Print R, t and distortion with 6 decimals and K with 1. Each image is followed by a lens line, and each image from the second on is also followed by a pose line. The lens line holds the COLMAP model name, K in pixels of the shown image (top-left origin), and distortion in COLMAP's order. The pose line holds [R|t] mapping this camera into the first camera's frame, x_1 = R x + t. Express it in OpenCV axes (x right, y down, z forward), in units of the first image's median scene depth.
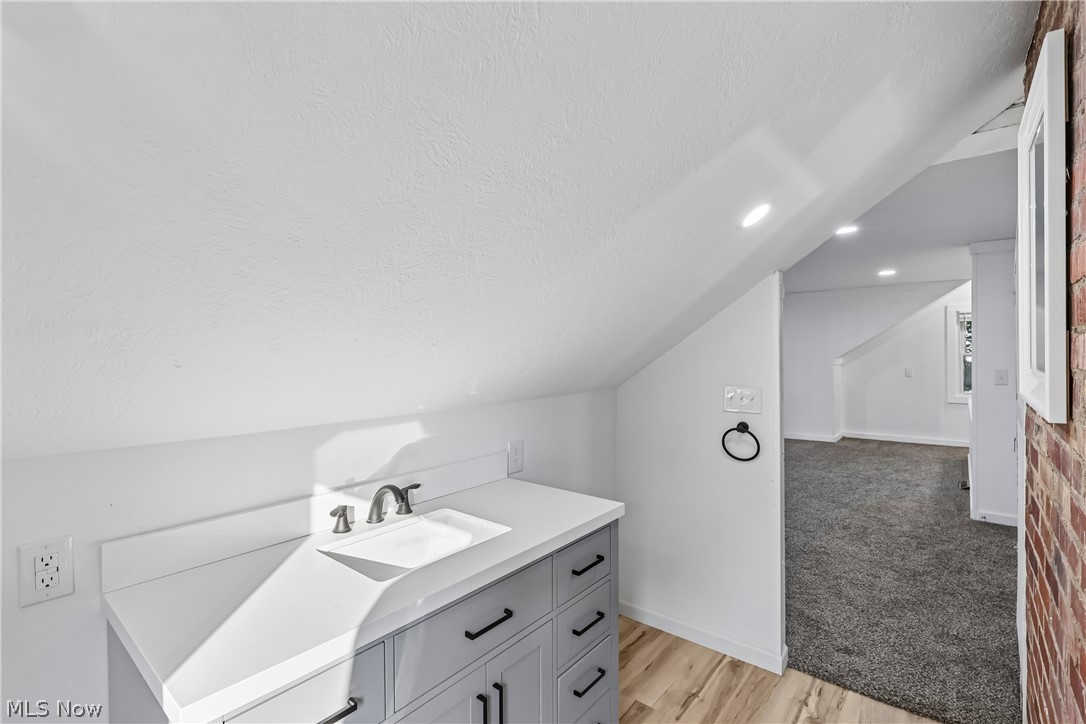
lens RADIAL K [[501.5, 0, 541.8], [0, 501.5, 356.8], [0, 0, 1]] dist [0.000048, 0.000666]
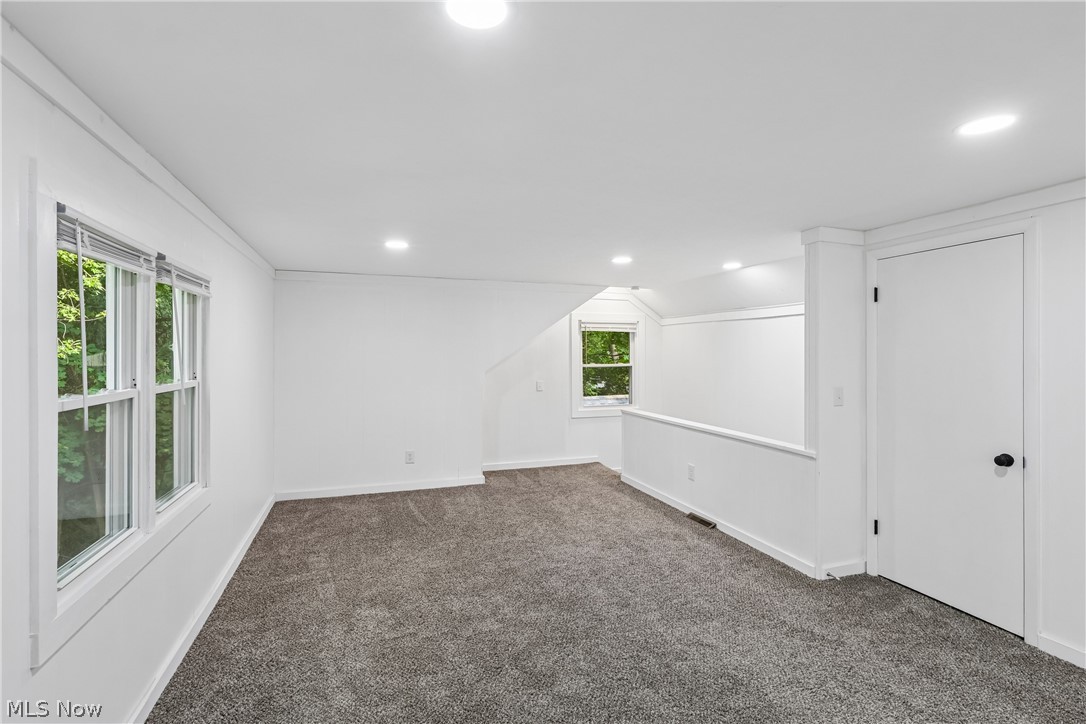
lens RADIAL K [[501.5, 0, 541.8], [0, 501.5, 356.8], [0, 0, 1]] dist [0.000048, 0.000666]
pose [[0.503292, 0.011660, 0.864038, -0.022477], [0.002962, 0.999880, -0.015219, -0.007317], [-0.864111, 0.010219, 0.503197, 0.592416]]
